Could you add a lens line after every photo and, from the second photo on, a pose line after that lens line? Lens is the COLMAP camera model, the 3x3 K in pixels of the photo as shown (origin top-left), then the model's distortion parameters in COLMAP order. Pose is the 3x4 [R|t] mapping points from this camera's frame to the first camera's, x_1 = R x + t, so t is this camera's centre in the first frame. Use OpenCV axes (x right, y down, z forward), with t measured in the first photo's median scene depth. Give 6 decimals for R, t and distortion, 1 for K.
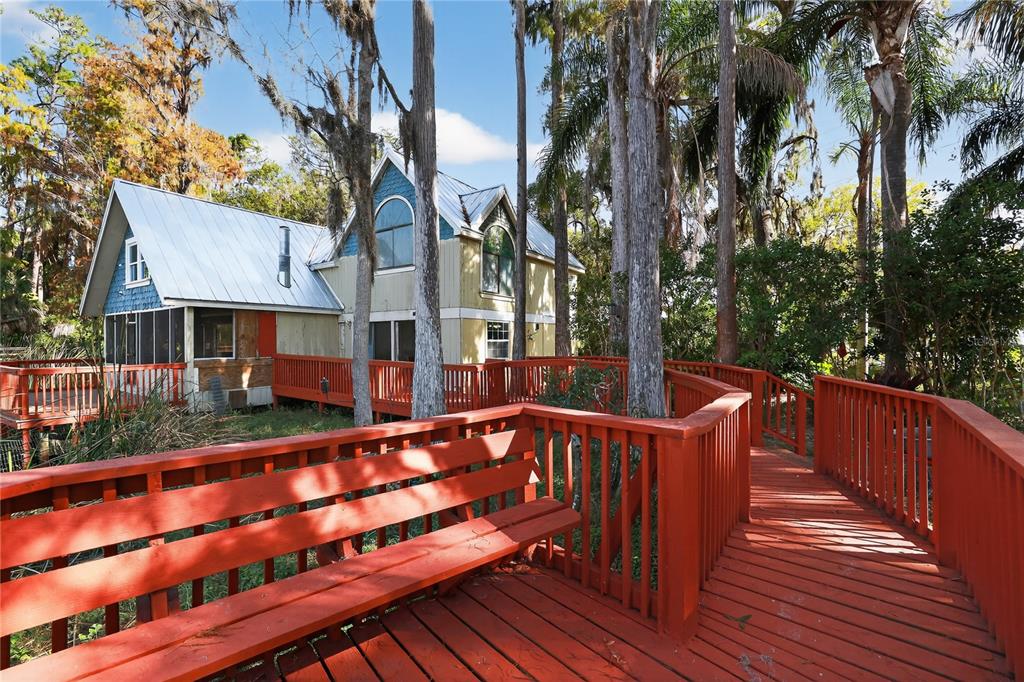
lens RADIAL K [[442.9, 0, 512.0], [0, 442.9, 341.0], [0, 0, 1]] dist [-0.037475, 0.017993]
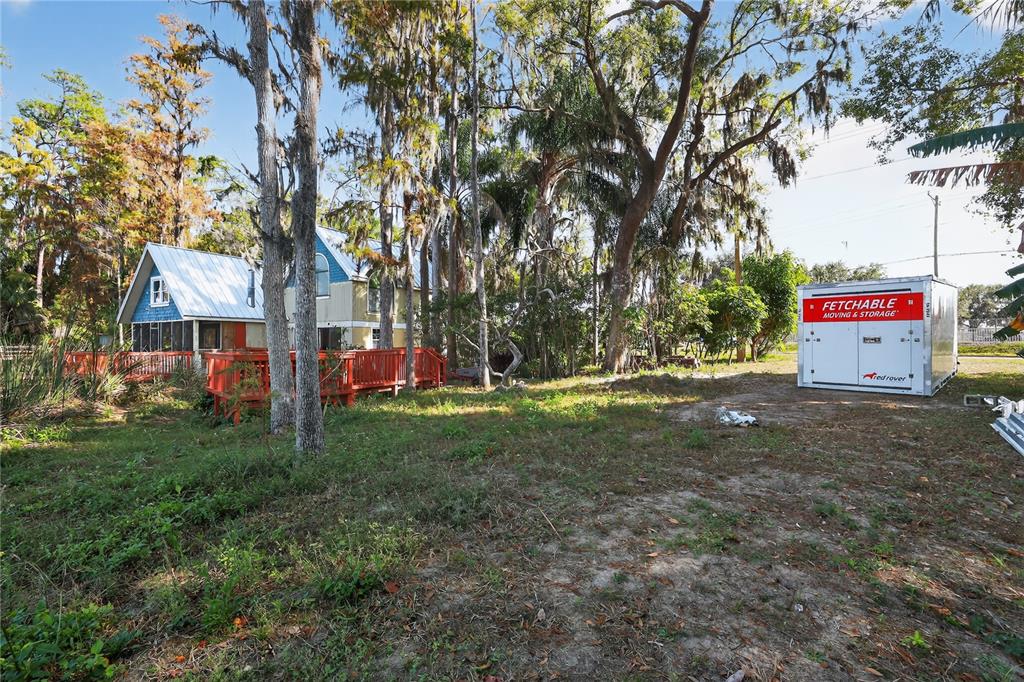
lens RADIAL K [[445.5, 0, 512.0], [0, 445.5, 341.0], [0, 0, 1]] dist [-0.047288, 0.019756]
pose [[0.998094, 0.001966, 0.061674, 0.331301], [-0.001642, 0.999985, -0.005298, 0.011398], [-0.061684, 0.005187, 0.998082, -0.652159]]
